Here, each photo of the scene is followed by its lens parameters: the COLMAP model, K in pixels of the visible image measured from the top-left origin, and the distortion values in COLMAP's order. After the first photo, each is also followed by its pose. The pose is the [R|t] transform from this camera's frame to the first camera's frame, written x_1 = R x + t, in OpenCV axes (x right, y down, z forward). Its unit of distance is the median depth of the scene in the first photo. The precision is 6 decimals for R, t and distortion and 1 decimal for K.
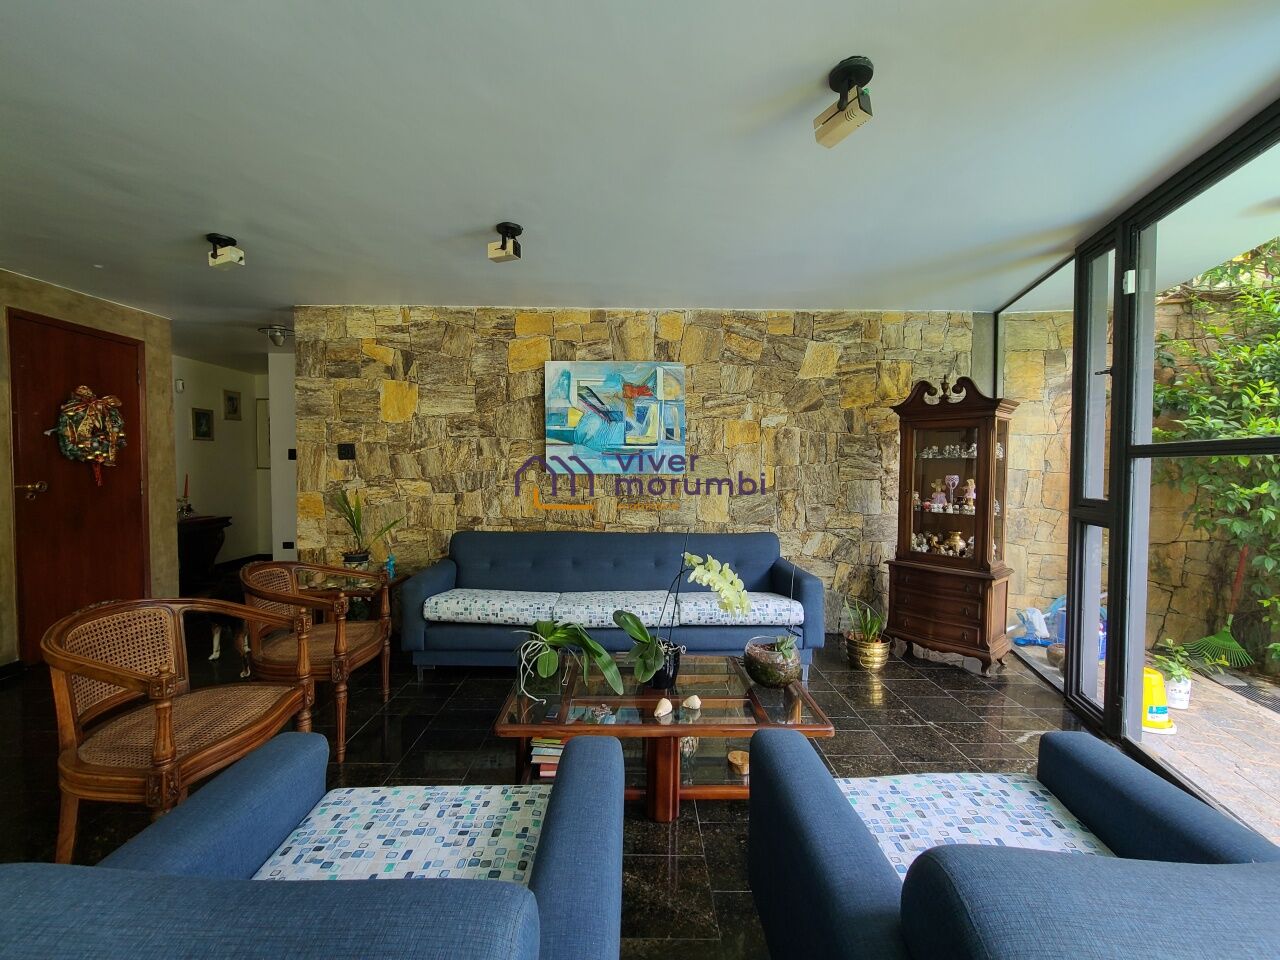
lens RADIAL K [[524.4, 0, 639.4], [0, 524.4, 480.2], [0, 0, 1]] dist [0.001933, -0.000626]
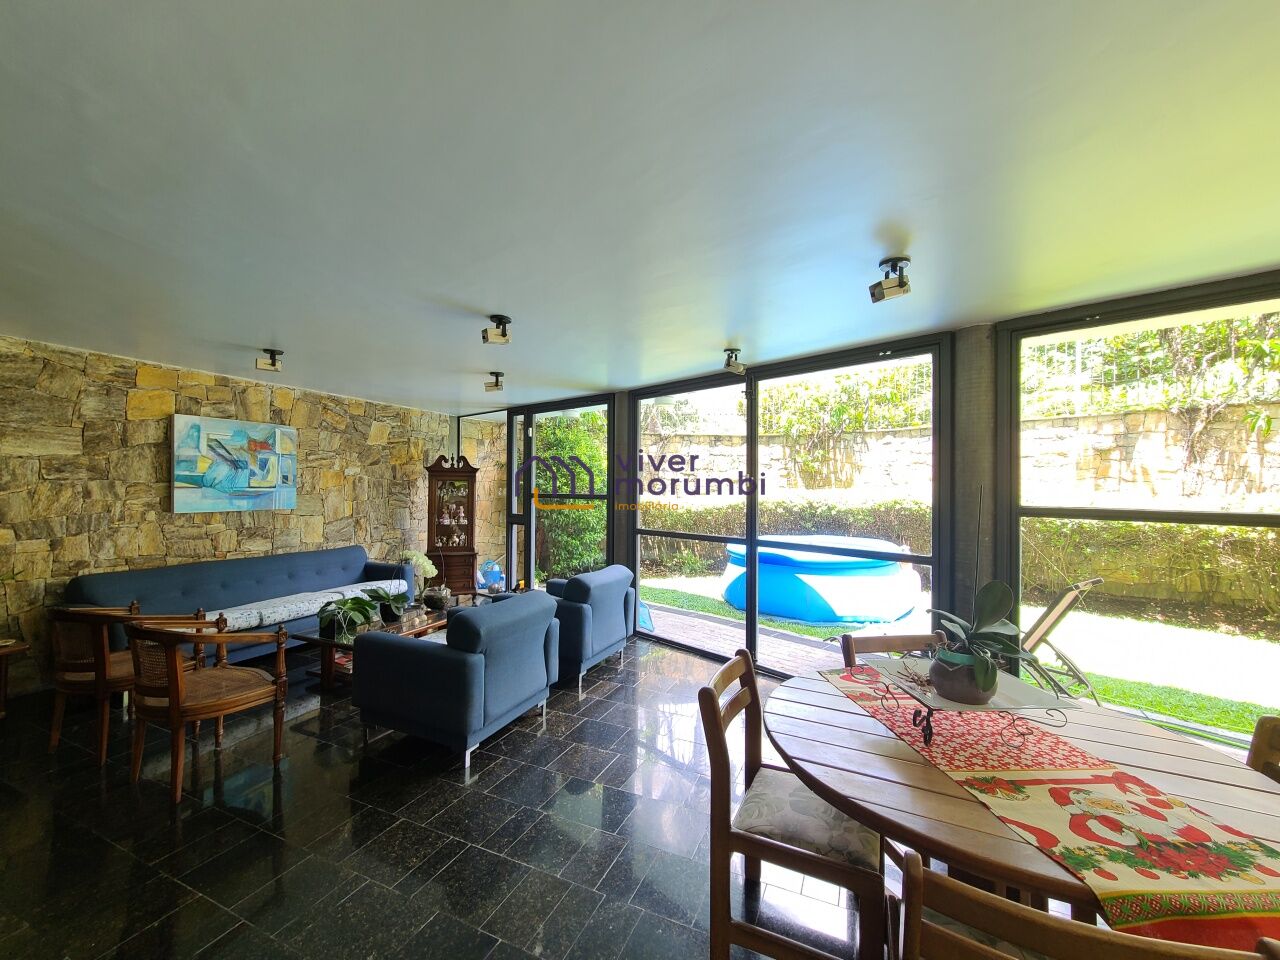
lens RADIAL K [[524.4, 0, 639.2], [0, 524.4, 479.0], [0, 0, 1]] dist [0.001933, -0.000626]
pose [[0.408370, 0.012655, 0.912729, -0.788853], [0.019108, 0.999566, -0.022409, -0.041785], [-0.912616, 0.026591, 0.407951, -0.364658]]
